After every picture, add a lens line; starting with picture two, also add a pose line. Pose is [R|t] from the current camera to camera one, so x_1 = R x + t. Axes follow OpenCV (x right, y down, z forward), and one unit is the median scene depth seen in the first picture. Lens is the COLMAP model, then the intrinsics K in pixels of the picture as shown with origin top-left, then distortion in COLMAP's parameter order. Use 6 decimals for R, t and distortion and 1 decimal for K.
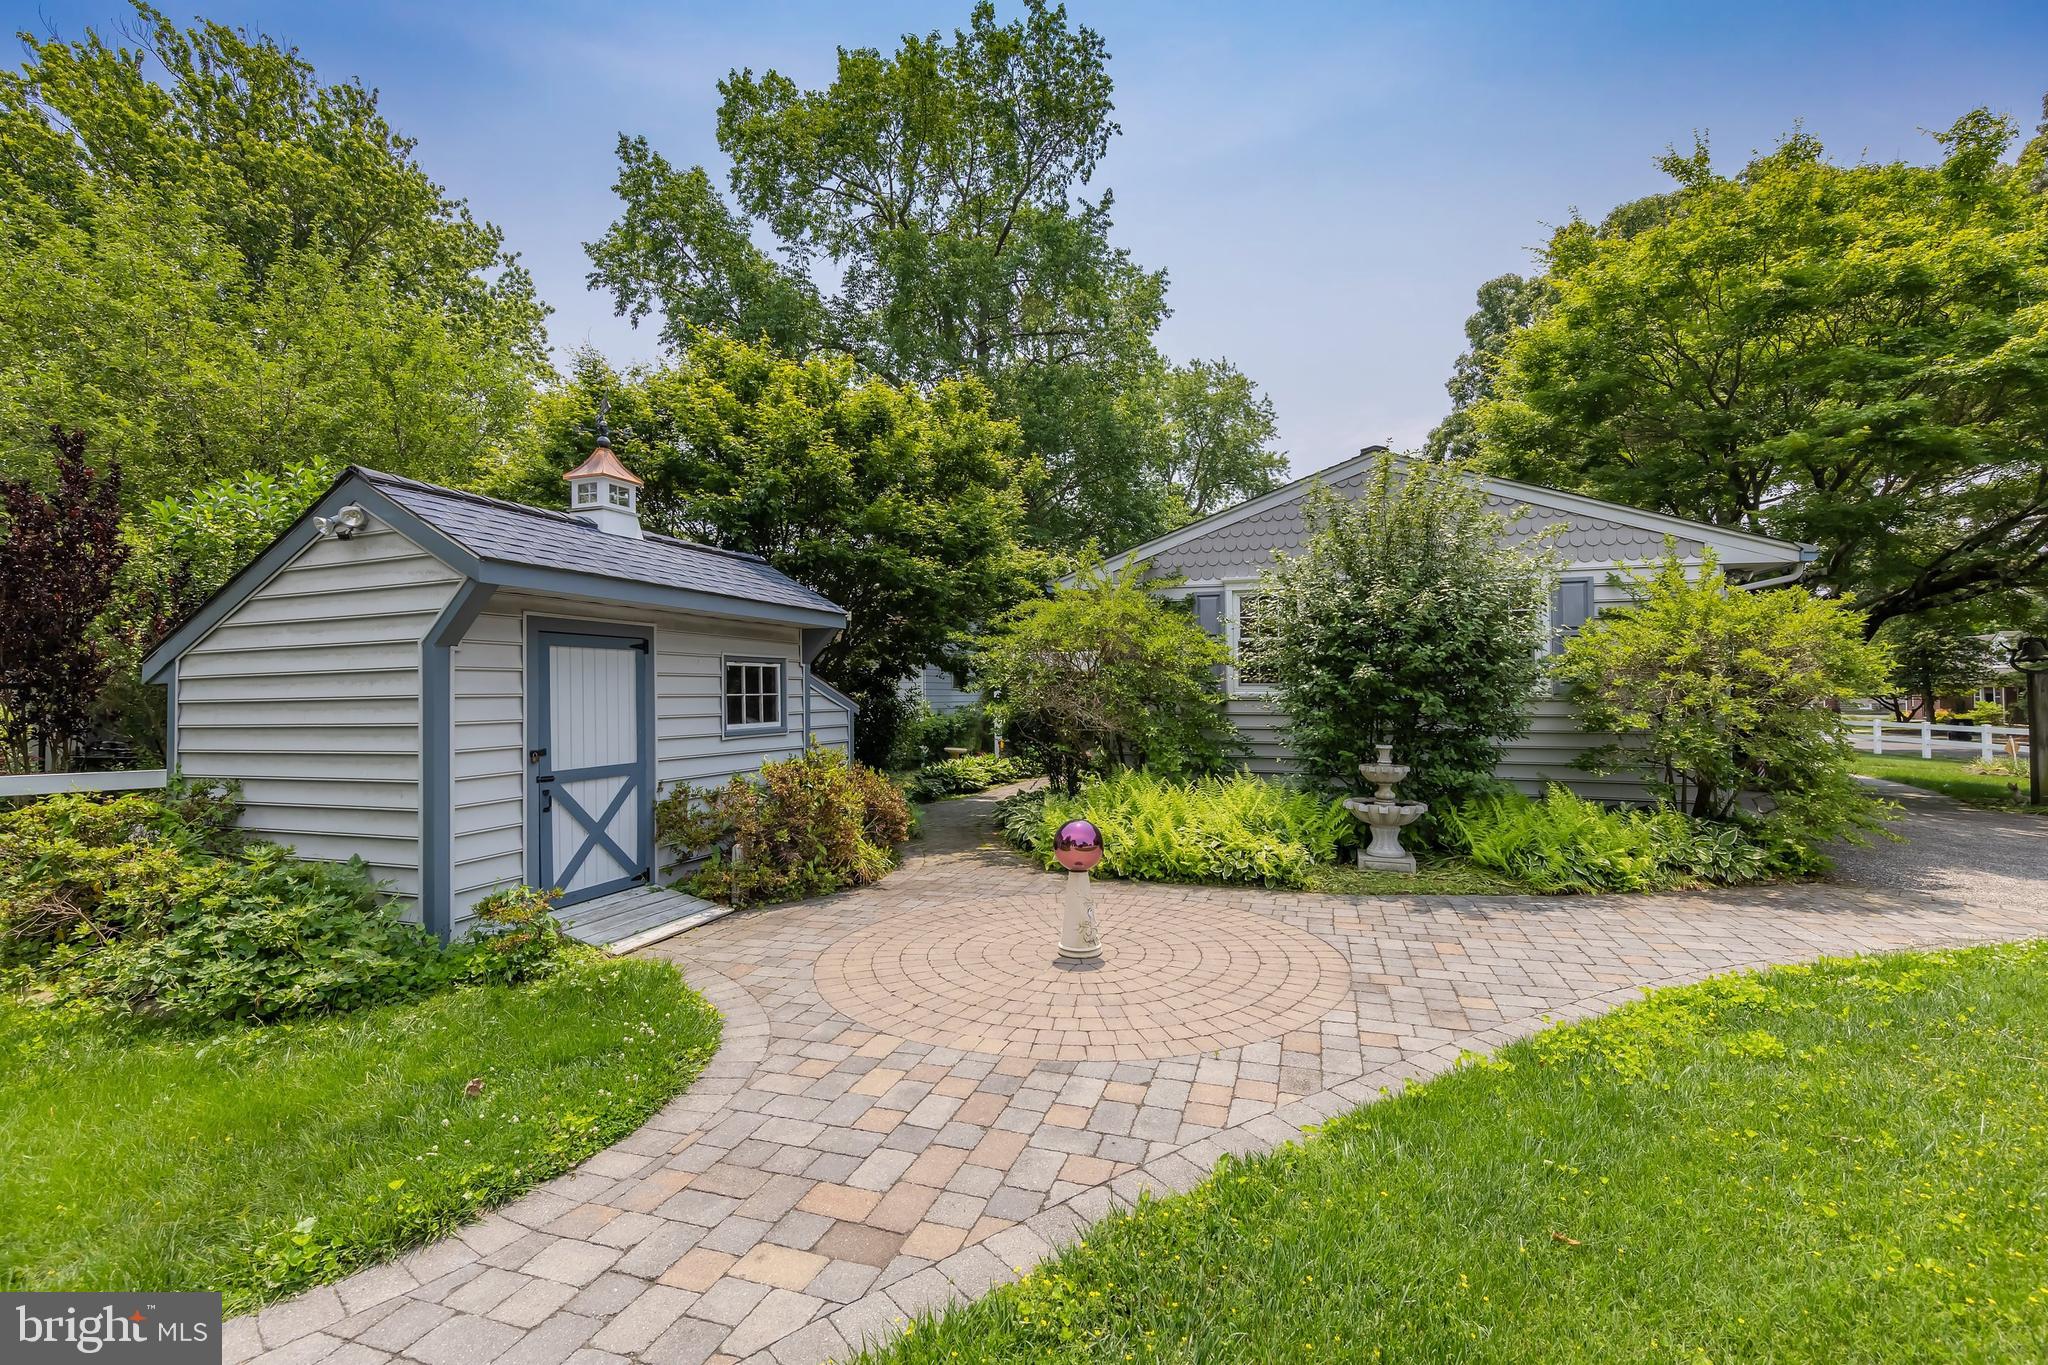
lens RADIAL K [[869.5, 0, 1029.6], [0, 869.5, 682.5], [0, 0, 1]] dist [0.001202, -0.000123]
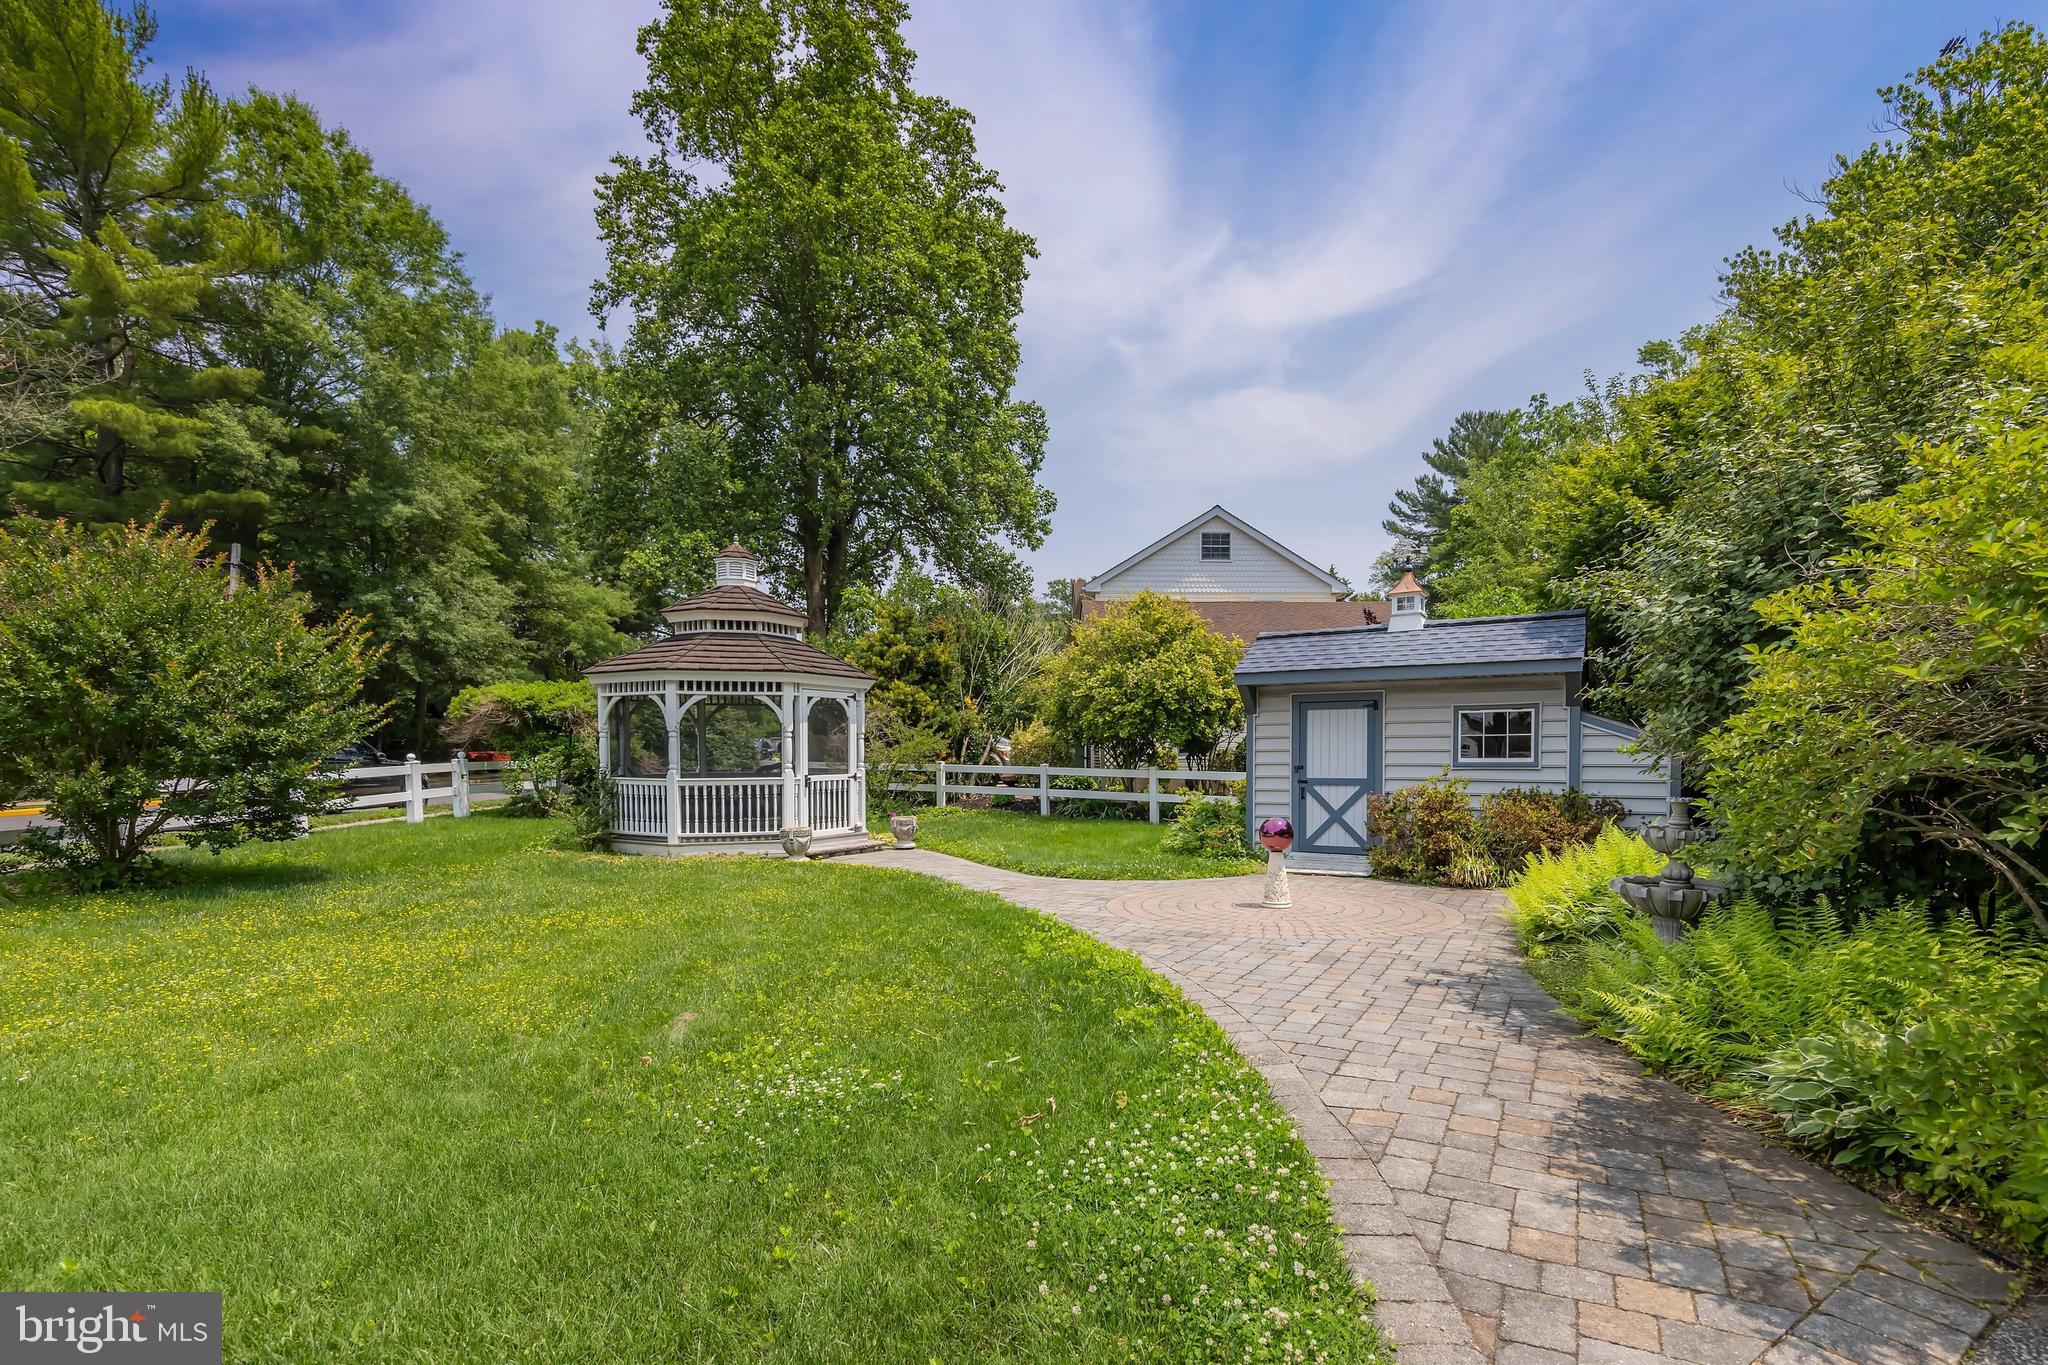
lens RADIAL K [[957.8, 0, 1036.6], [0, 957.8, 762.1], [0, 0, 1]] dist [0.021733, 0.000249]
pose [[-0.233900, 0.025208, -0.971934, 1.402500], [0.019759, 0.999581, 0.021170, 0.012579], [0.972060, -0.014253, -0.234300, 0.819834]]
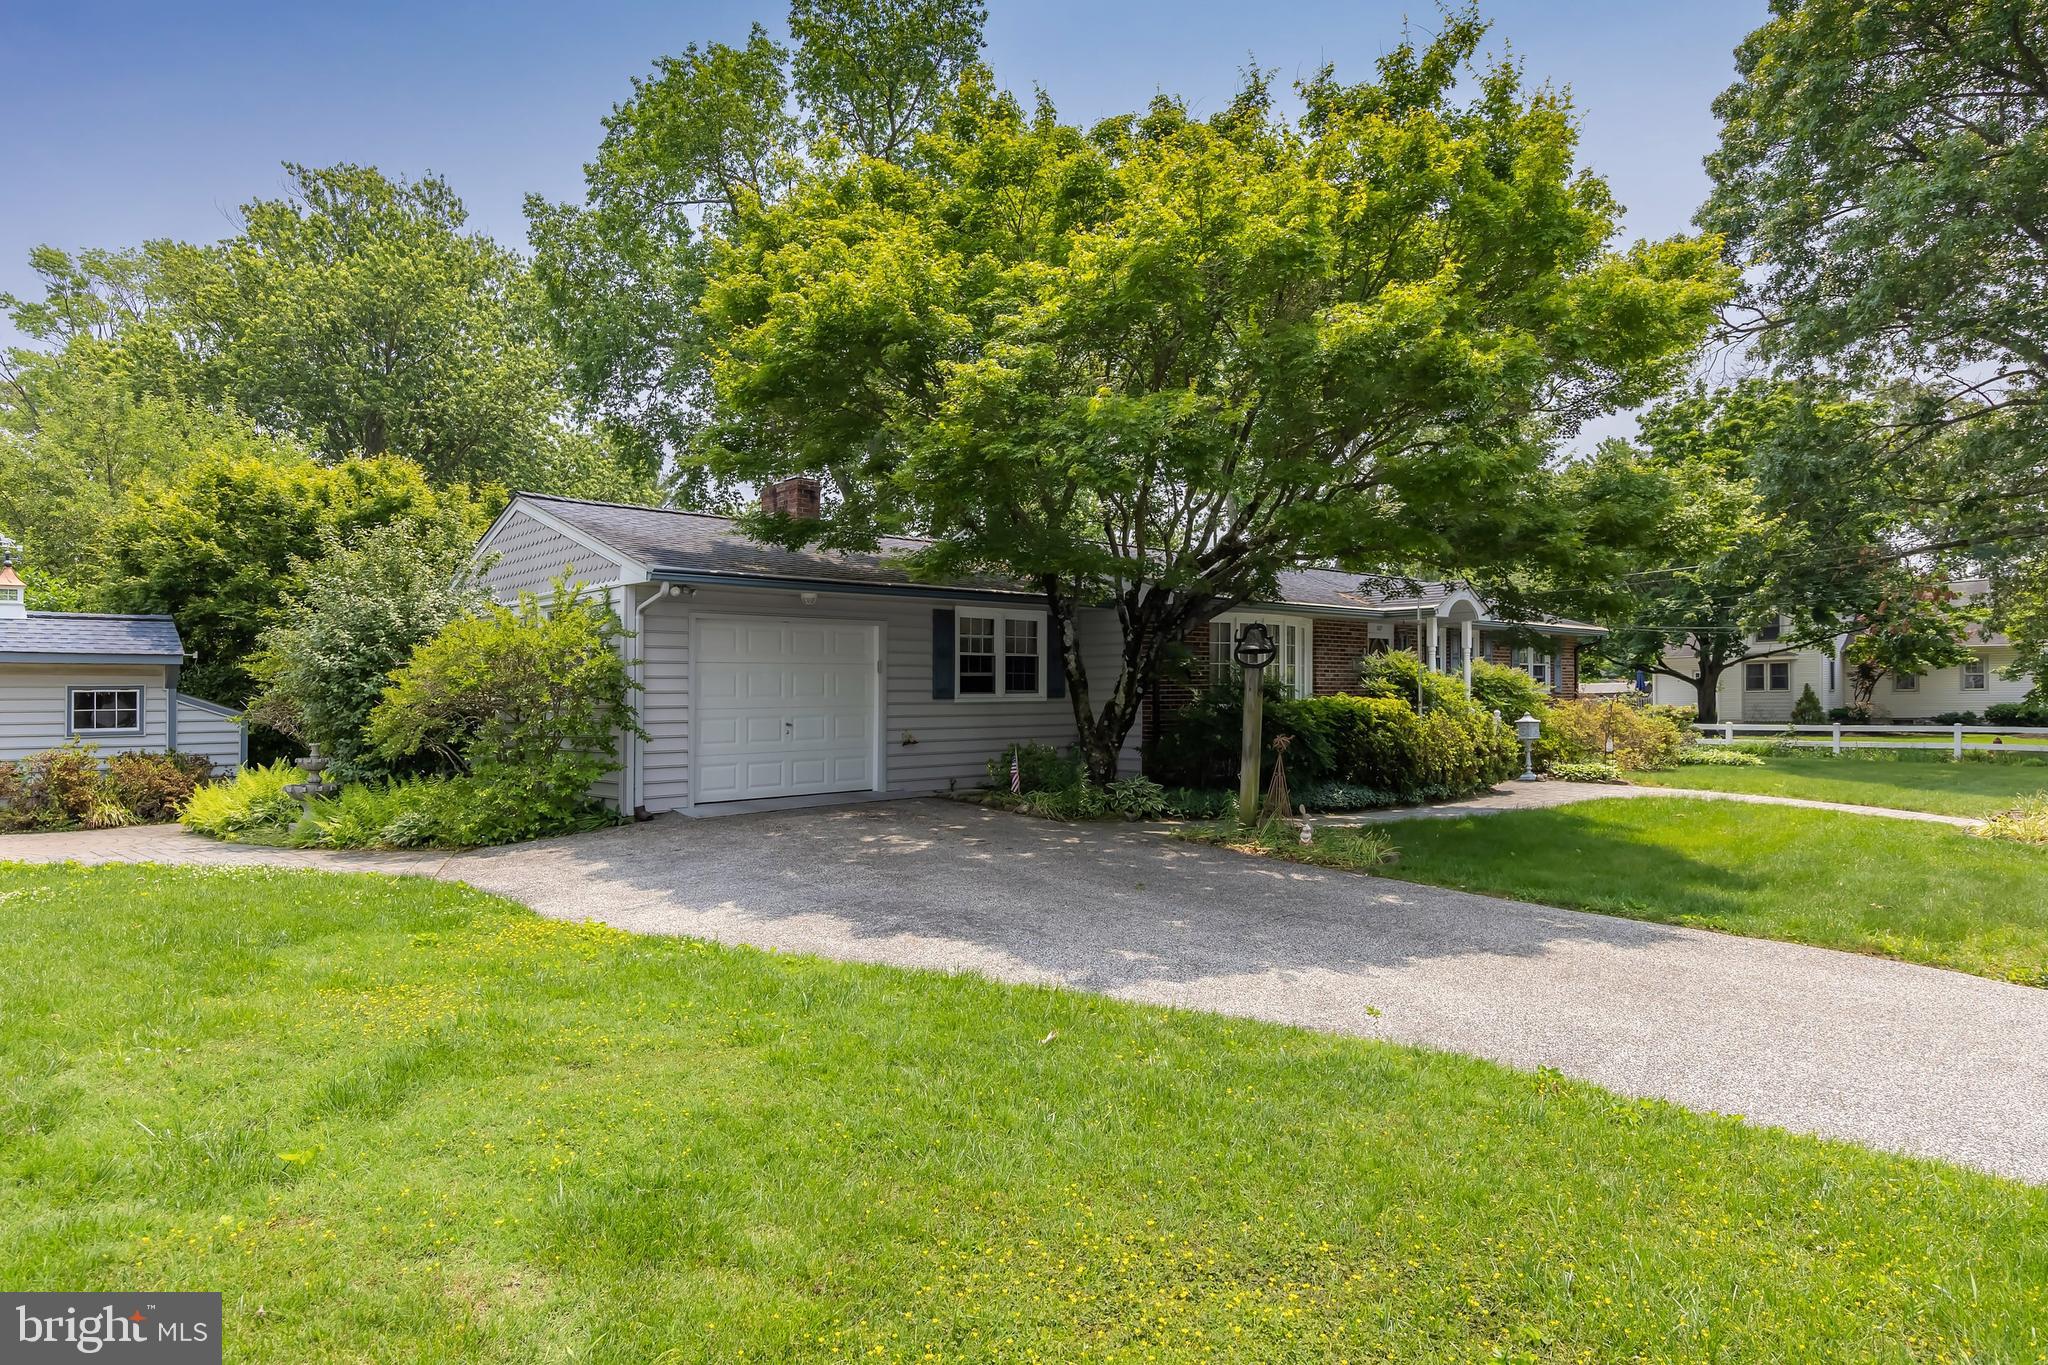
lens RADIAL K [[1238.0, 0, 1013.3], [0, 1238.0, 678.2], [0, 0, 1]] dist [0.003903, 0.003550]
pose [[0.860562, -0.008237, -0.509278, 2.666516], [0.008443, 0.999963, -0.001907, -0.030313], [0.509275, -0.002659, 0.860600, -0.109474]]
